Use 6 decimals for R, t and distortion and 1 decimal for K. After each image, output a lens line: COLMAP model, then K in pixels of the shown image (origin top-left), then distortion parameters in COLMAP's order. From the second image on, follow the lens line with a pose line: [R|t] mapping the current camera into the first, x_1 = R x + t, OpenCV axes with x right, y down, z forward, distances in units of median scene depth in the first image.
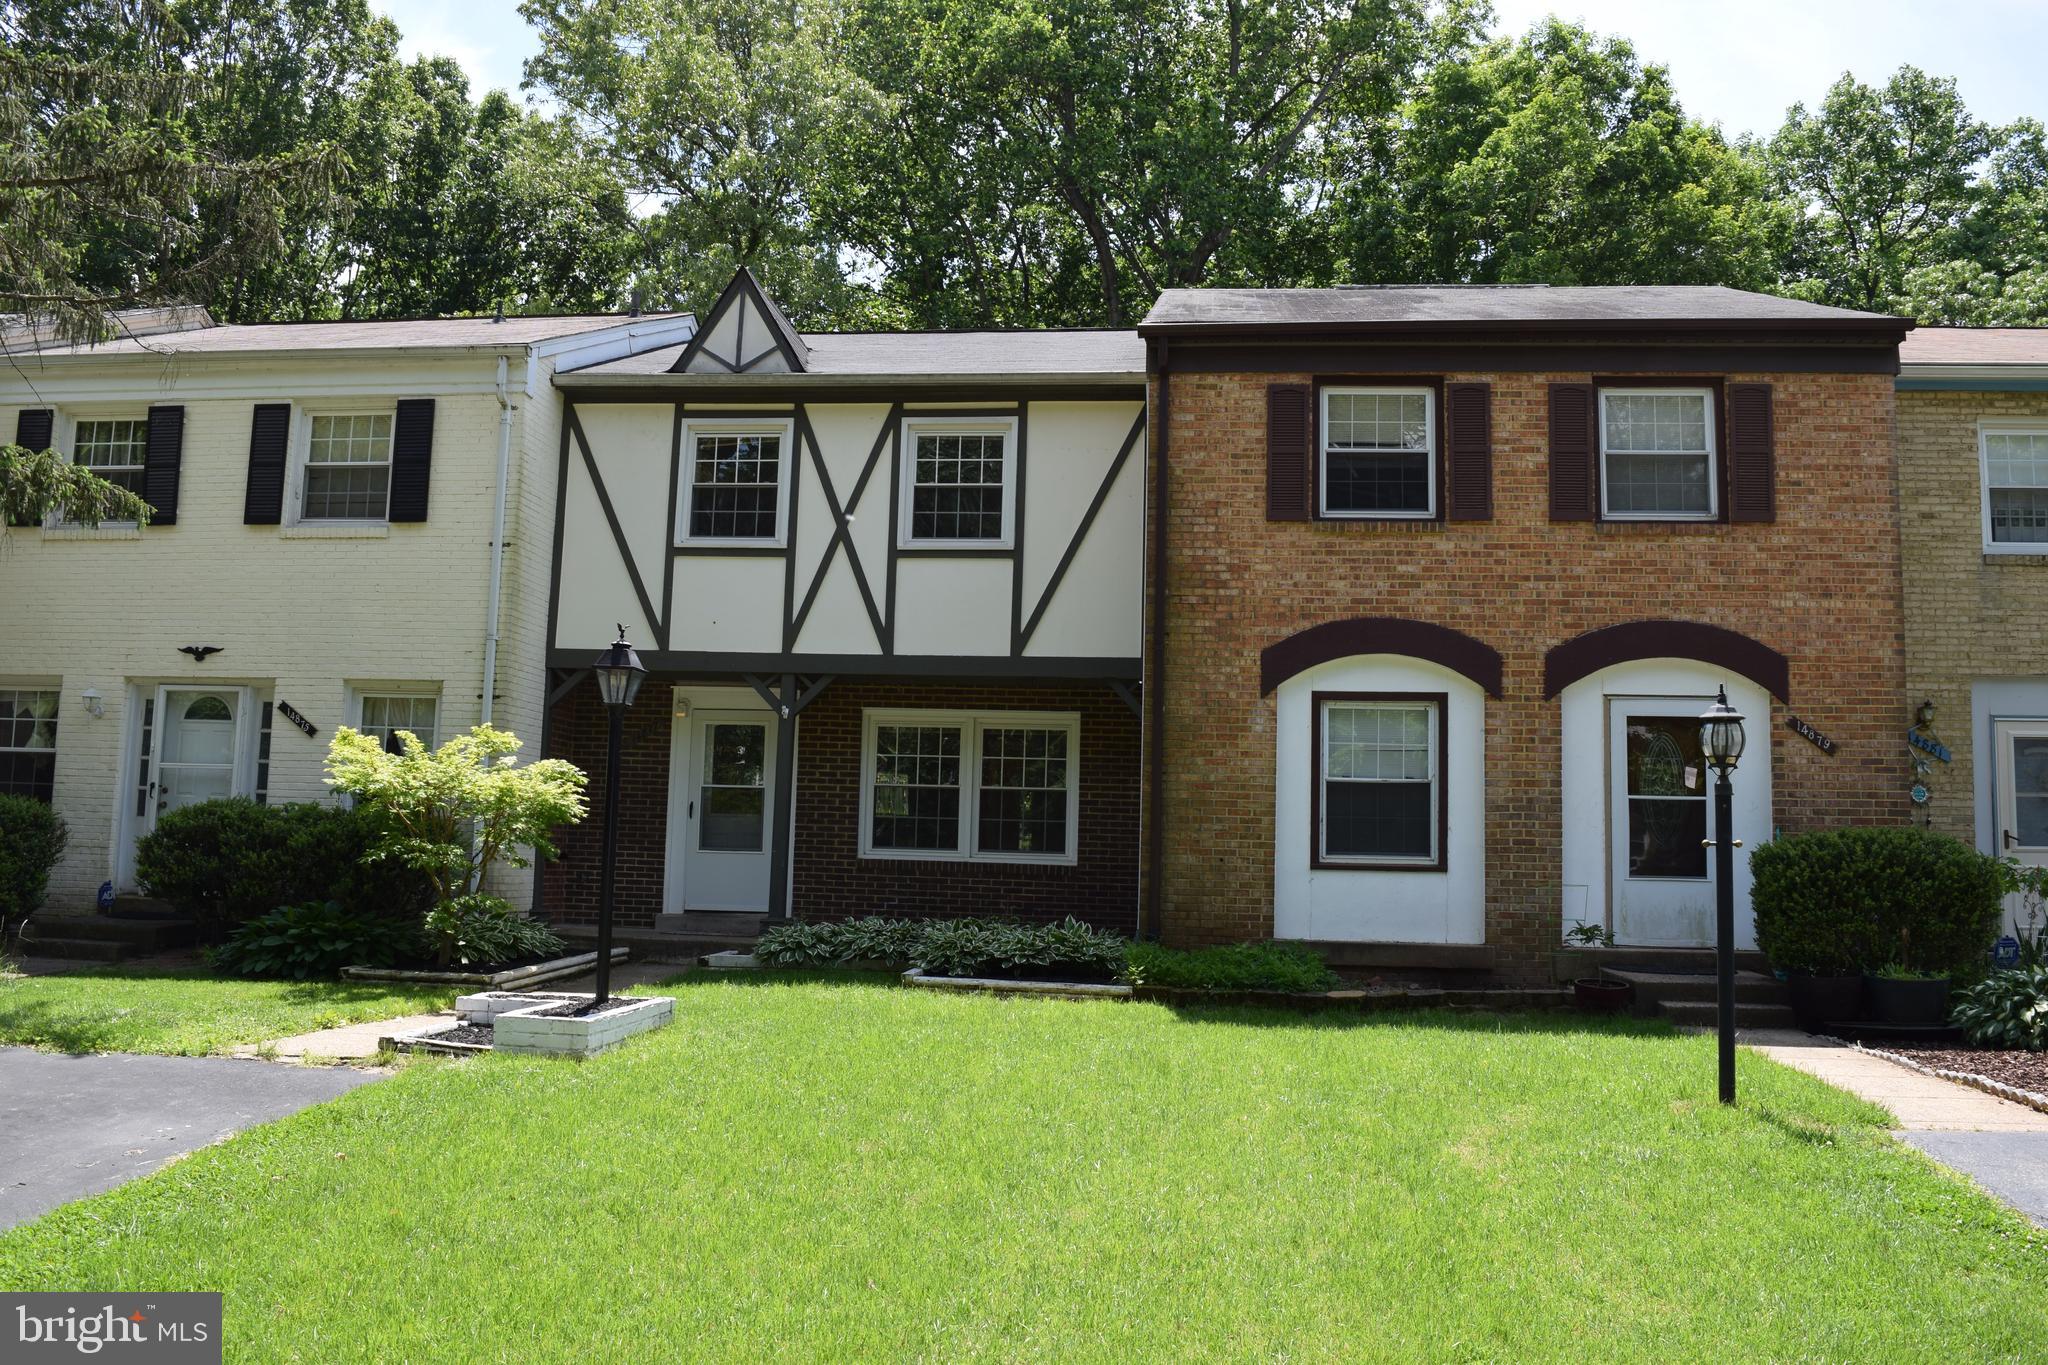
lens RADIAL K [[1633.4, 0, 1024.0], [0, 1633.4, 682.5], [0, 0, 1]] dist [-0.078531, 0.006590]
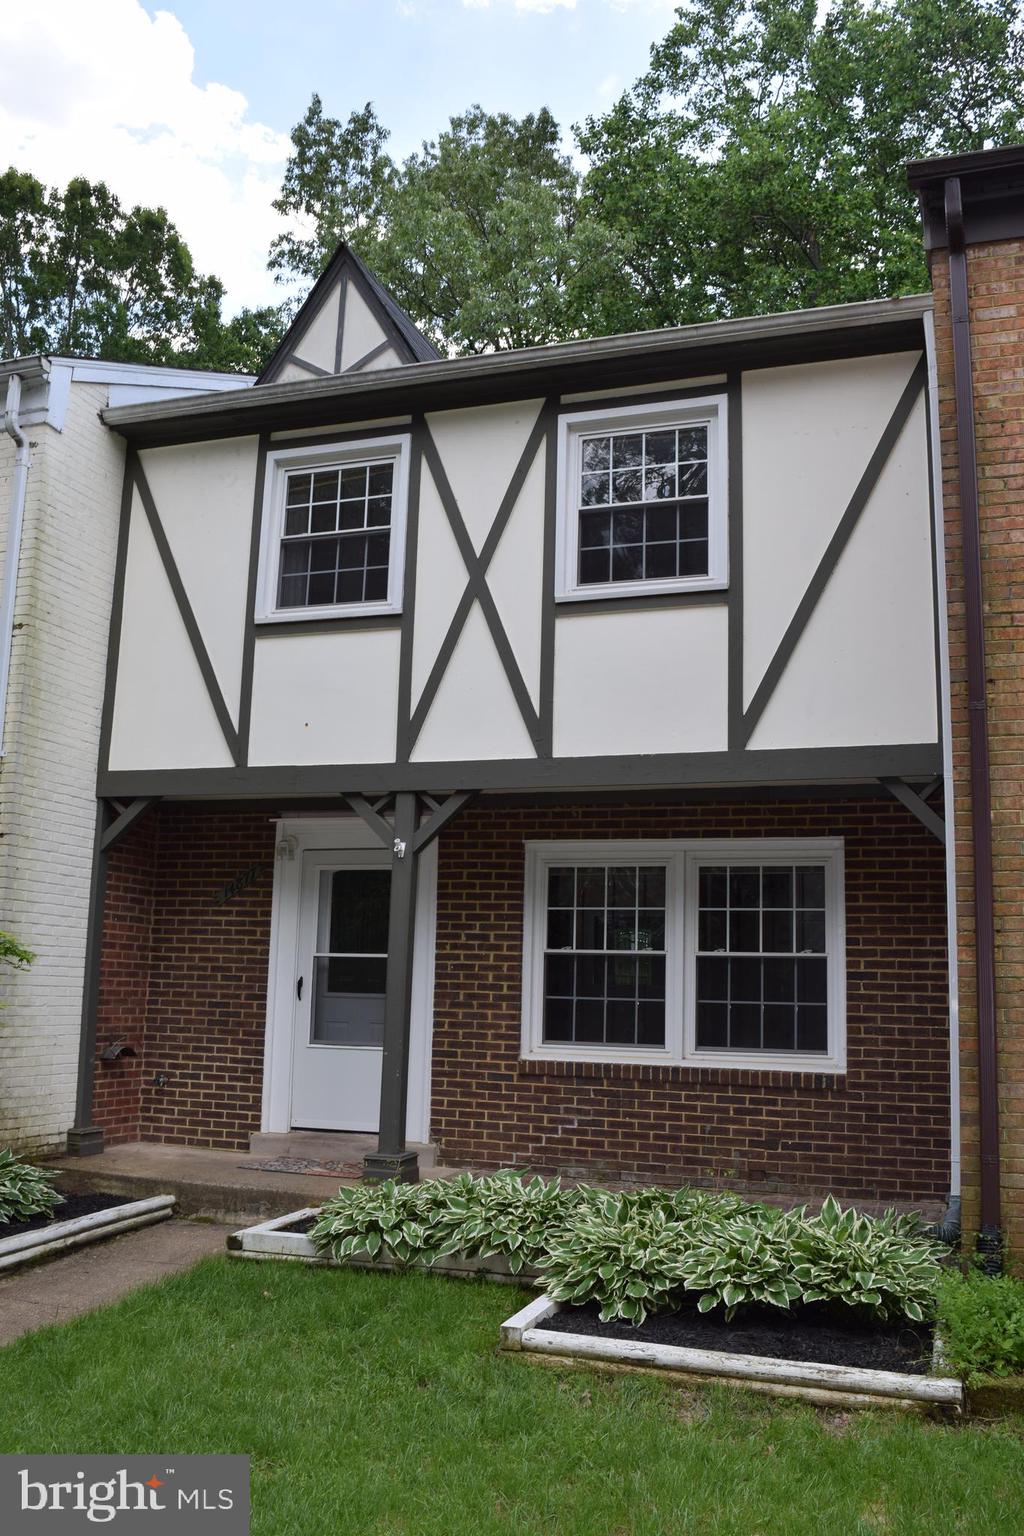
lens RADIAL K [[1316.6, 0, 508.6], [0, 1316.6, 780.2], [0, 0, 1]] dist [-0.084316, 0.020934]
pose [[0.974267, -0.038368, -0.222107, 0.021547], [0.026652, 0.998102, -0.055509, 0.021546], [0.223816, 0.048161, 0.973441, 0.468418]]
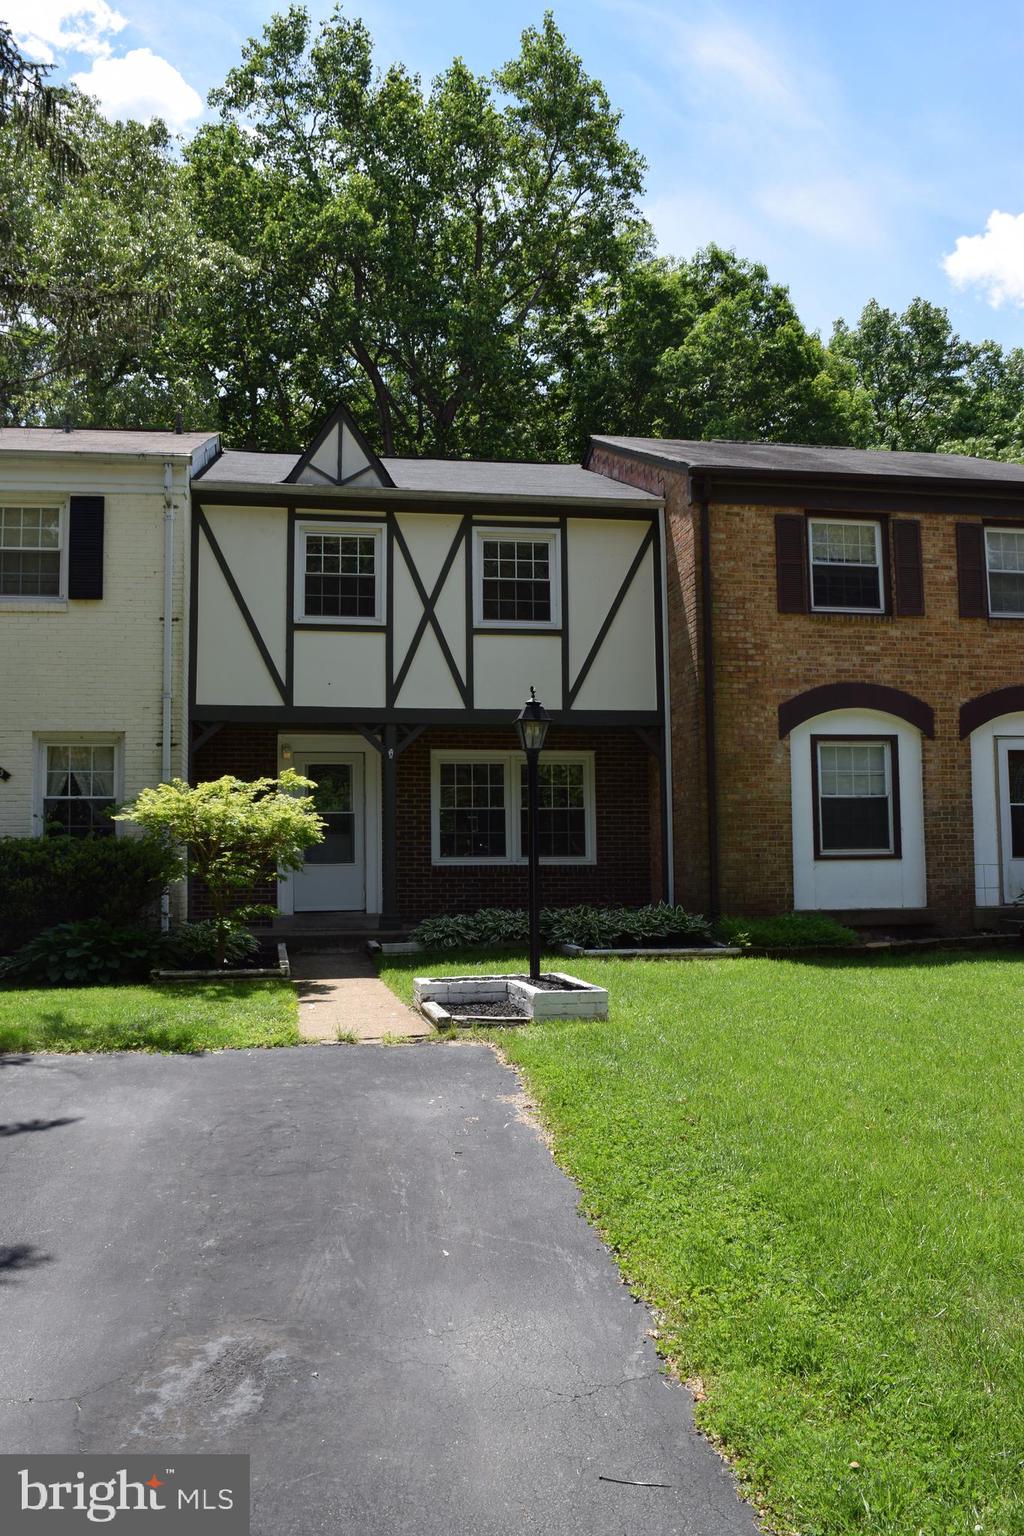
lens RADIAL K [[1241.8, 0, 507.9], [0, 1241.8, 784.8], [0, 0, 1]] dist [-0.080523, 0.000932]
pose [[0.961982, -0.019391, 0.272425, -0.322905], [0.006652, 0.998844, 0.047608, -0.003374], [-0.273033, -0.043985, 0.960998, 0.034624]]
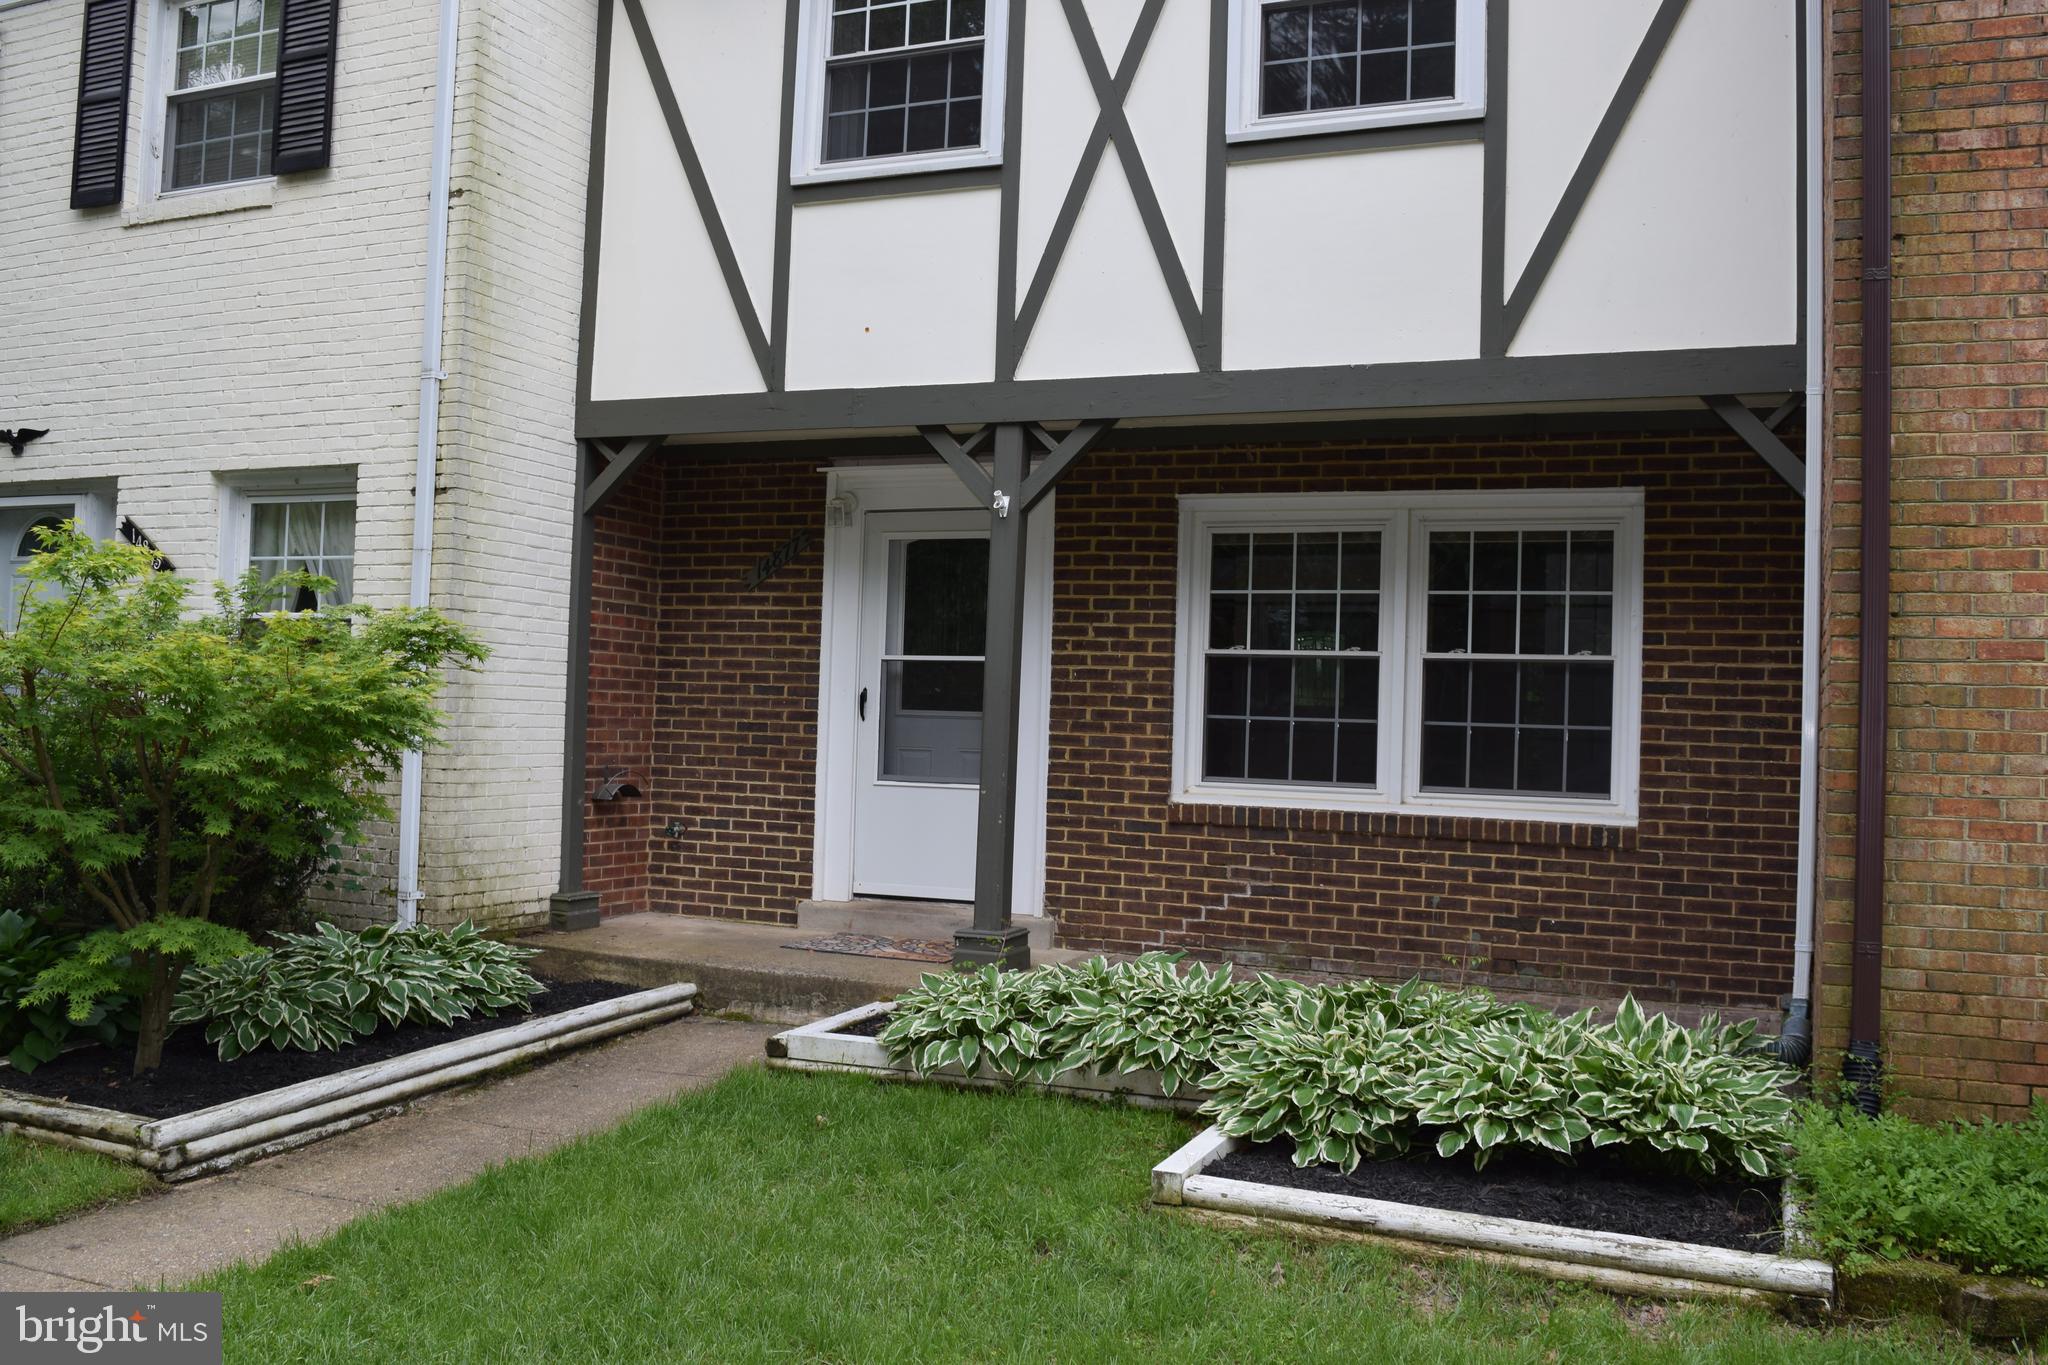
lens RADIAL K [[1755.4, 0, 1024.0], [0, 1755.4, 682.5], [0, 0, 1]] dist [-0.084316, 0.020934]
pose [[0.957416, -0.004385, -0.288678, 0.008784], [0.027807, 0.996637, 0.077087, 0.030840], [0.287369, -0.081832, 0.954318, 0.500982]]
